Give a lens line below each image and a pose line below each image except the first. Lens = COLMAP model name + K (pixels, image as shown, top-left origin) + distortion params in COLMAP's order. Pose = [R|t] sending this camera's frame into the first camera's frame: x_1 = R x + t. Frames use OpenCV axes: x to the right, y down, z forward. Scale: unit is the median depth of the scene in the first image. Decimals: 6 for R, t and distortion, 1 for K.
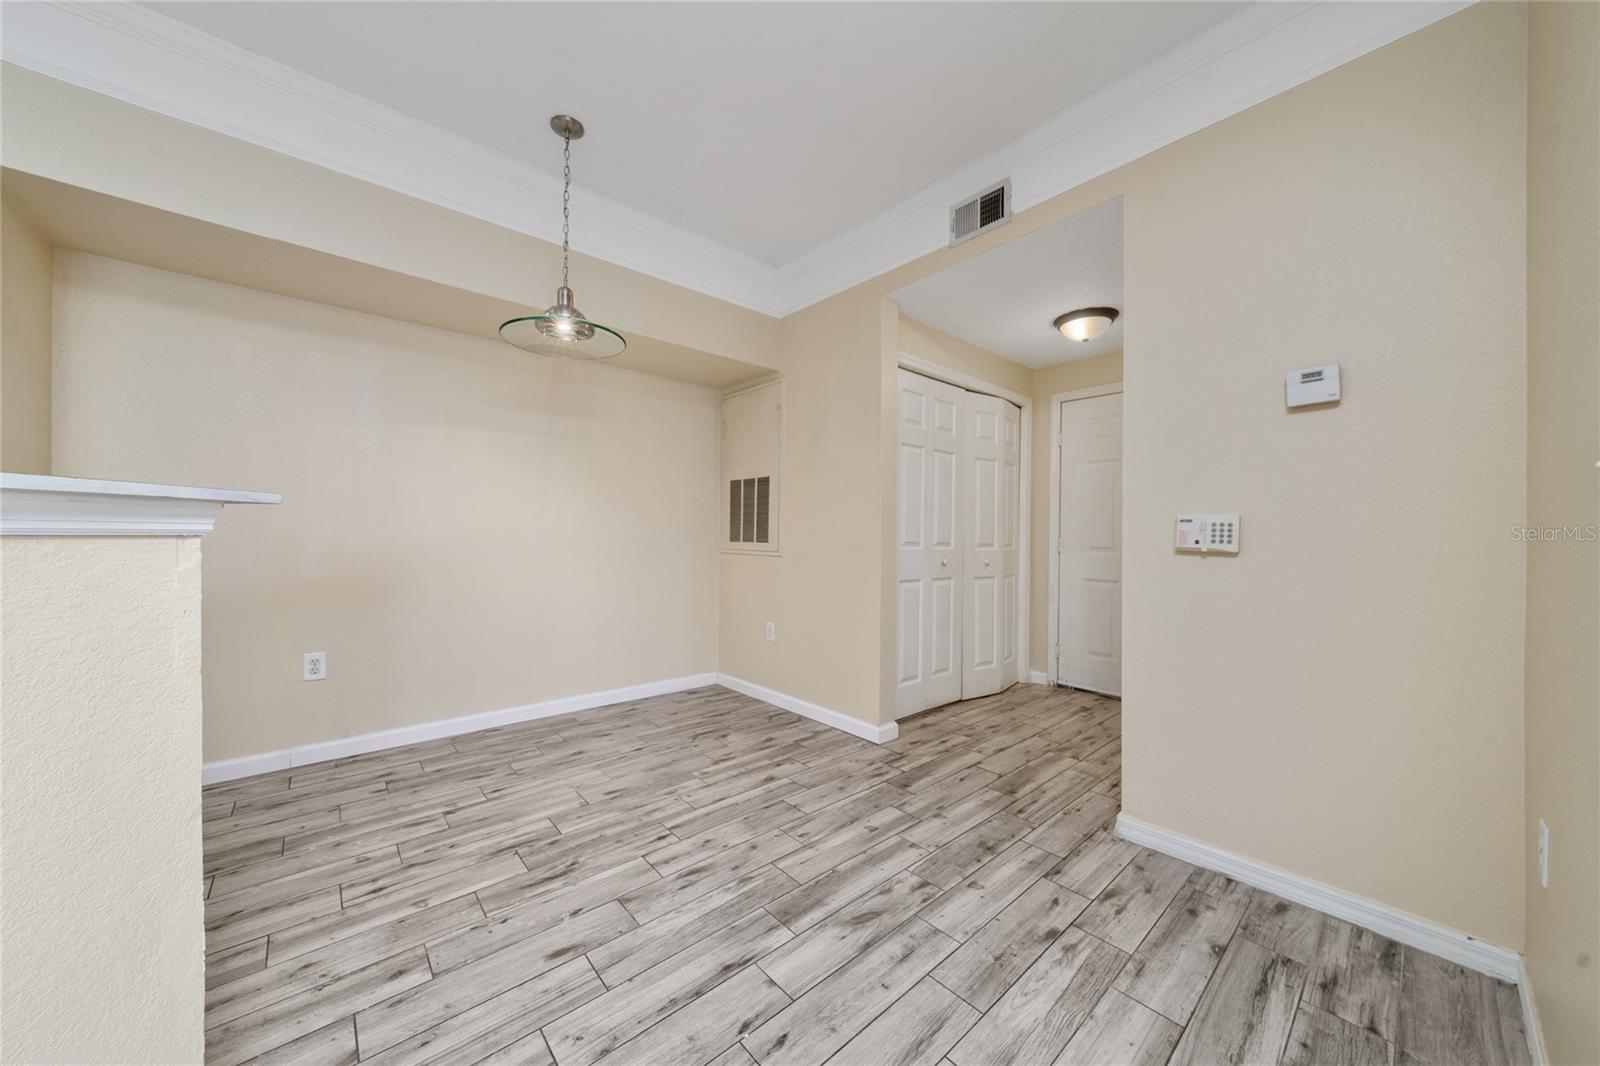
lens RADIAL K [[559.6, 0, 800.0], [0, 559.6, 533.0], [0, 0, 1]] dist [-0.000346, -0.000073]
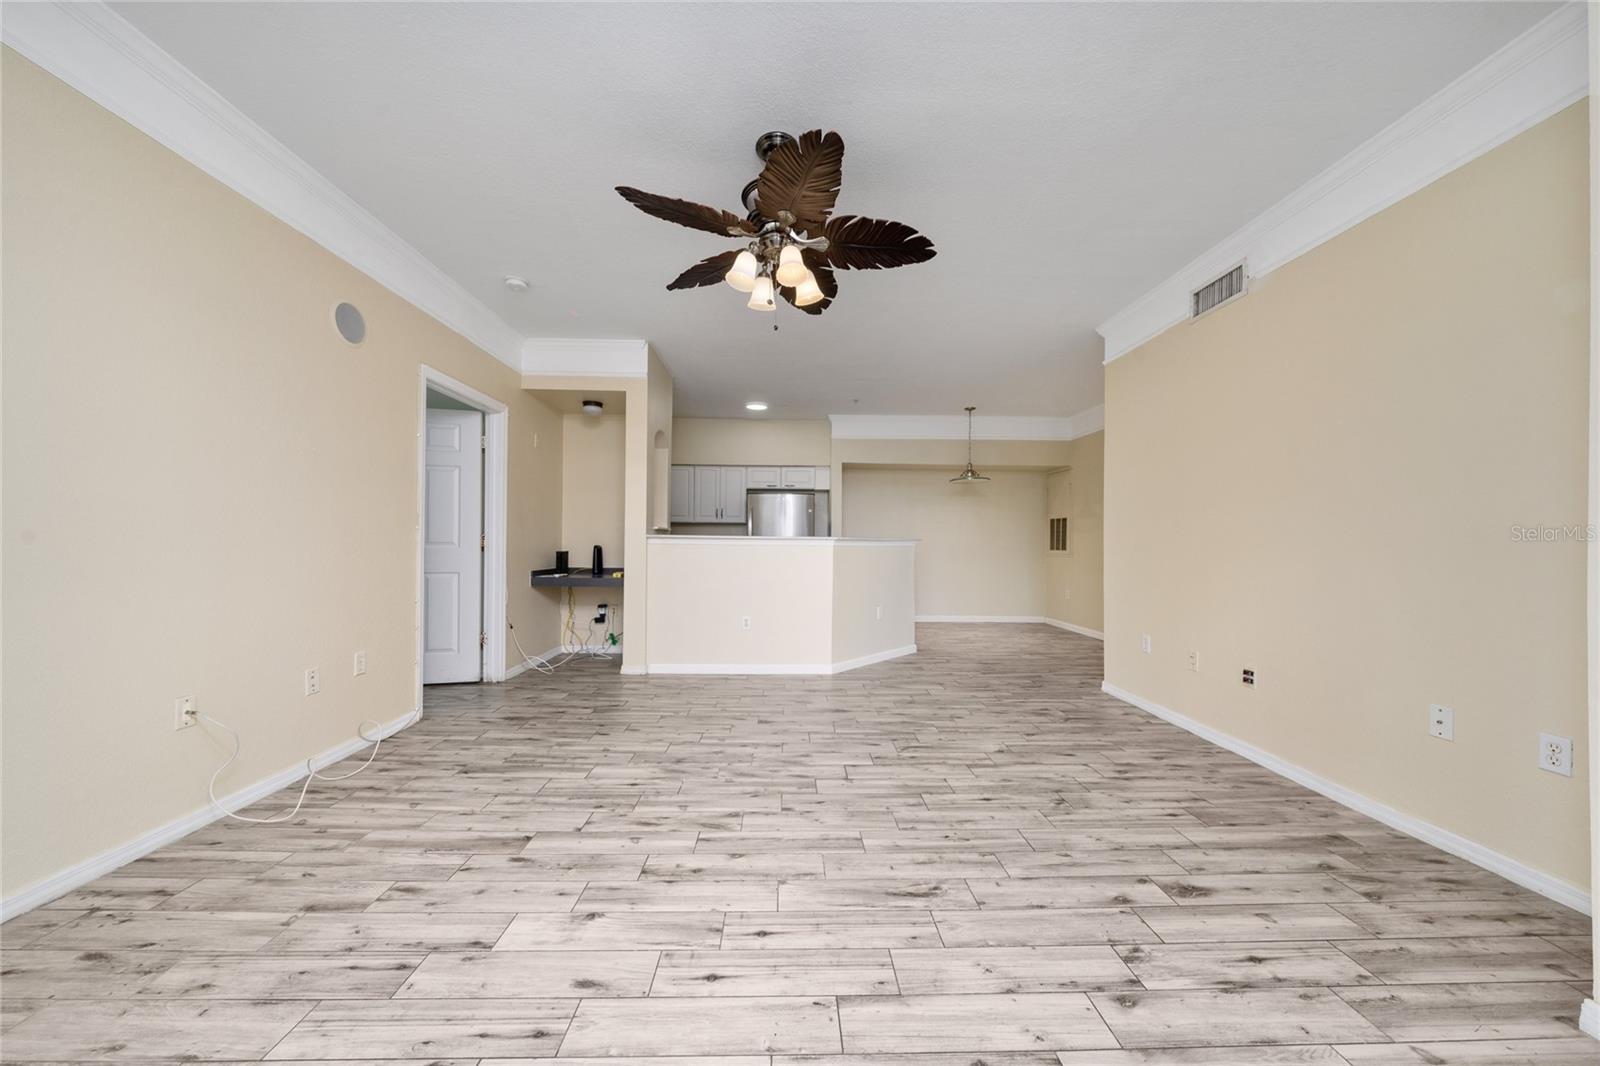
lens RADIAL K [[546.1, 0, 802.4], [0, 546.1, 539.1], [0, 0, 1]] dist [-0.002052, -0.000145]
pose [[0.769911, -0.005431, -0.638128, 0.688288], [-0.000686, 0.999956, -0.009337, -0.005688], [0.638151, 0.007627, 0.769873, -1.651815]]
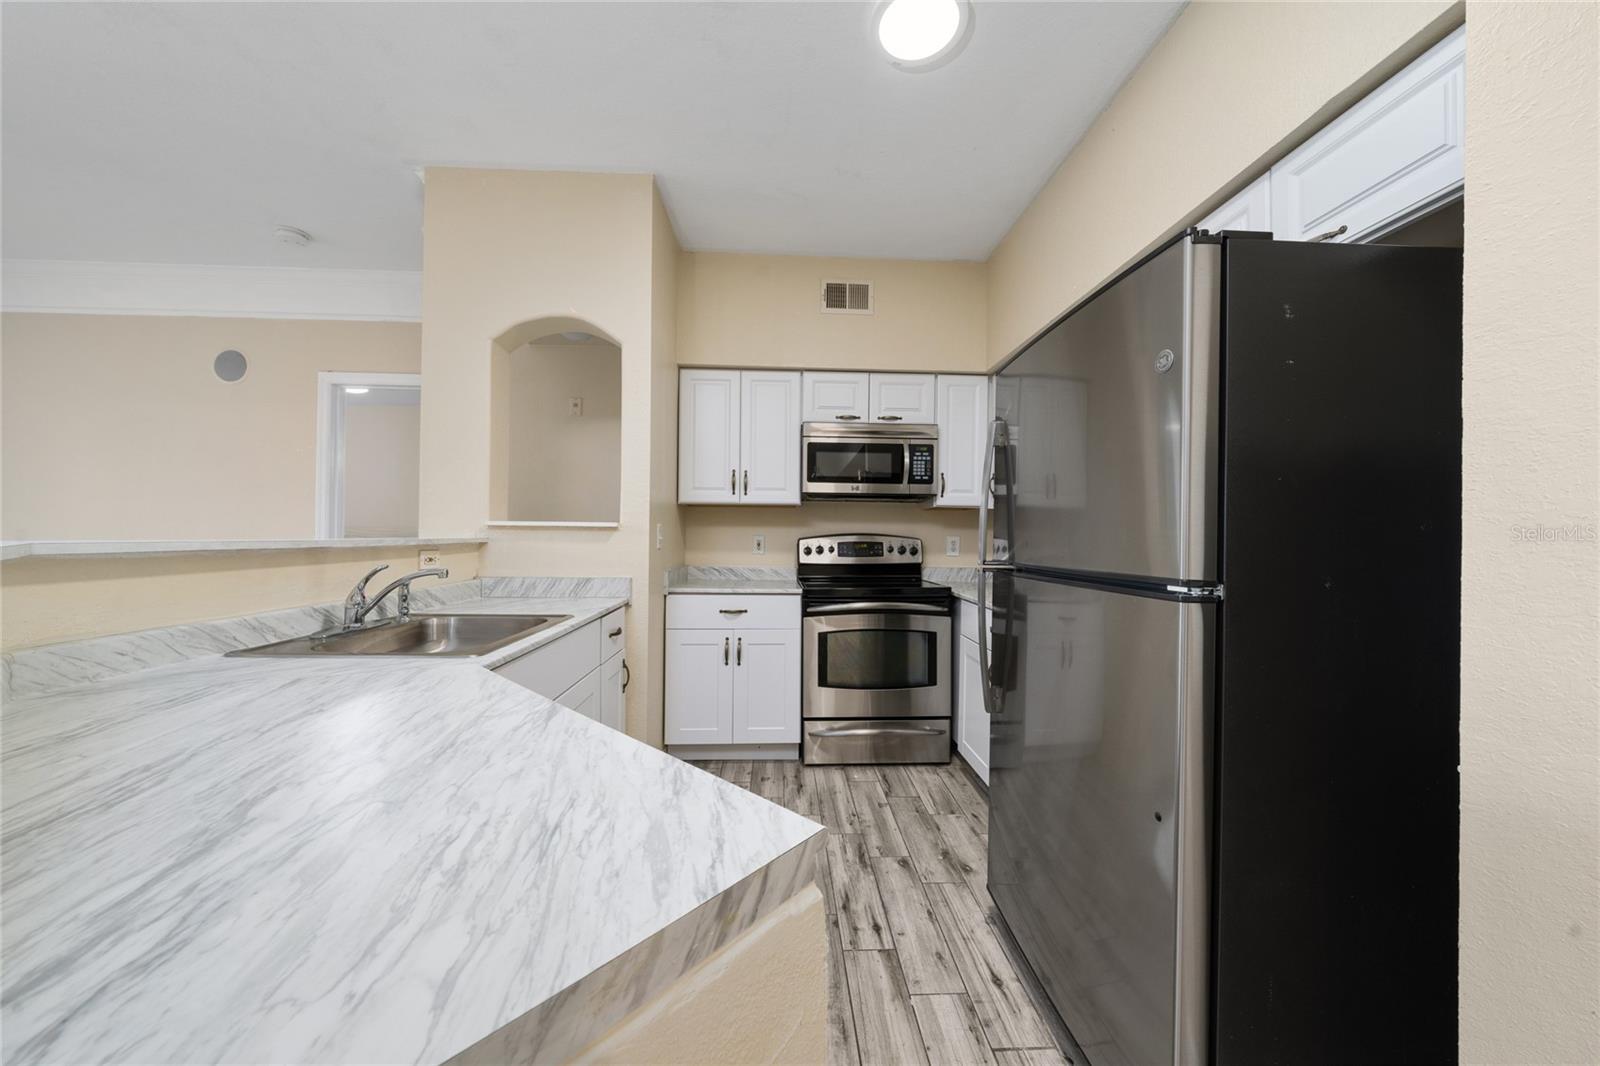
lens RADIAL K [[545.1, 0, 800.0], [0, 545.1, 533.0], [0, 0, 1]] dist [-0.000572, 0.000083]
pose [[-0.627307, -0.018624, -0.778550, -0.332996], [-0.015679, 0.999813, -0.011284, -0.034998], [0.778614, 0.005128, -0.627482, 0.543162]]
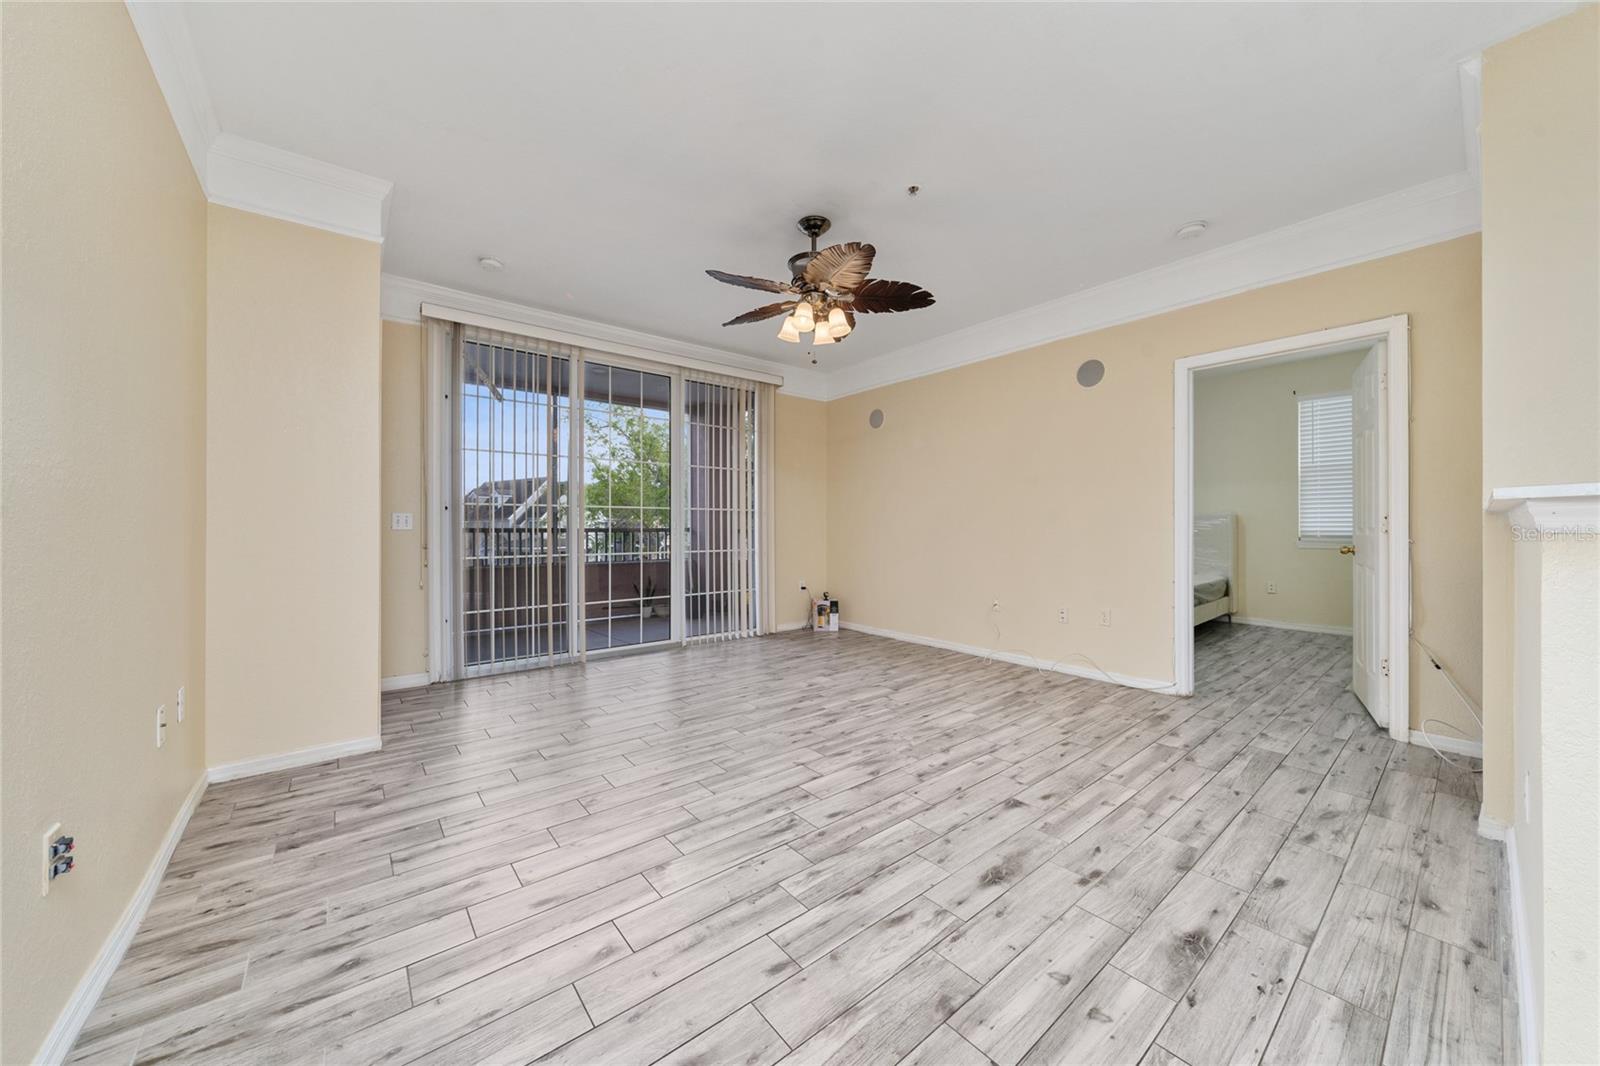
lens RADIAL K [[564.0, 0, 800.7], [0, 564.0, 524.8], [0, 0, 1]] dist [-0.001819, -0.000209]
pose [[-0.999359, -0.005854, 0.035328, 0.062740], [-0.006205, 0.999932, -0.009842, 0.000904], [-0.035268, -0.010055, -0.999327, 0.248000]]
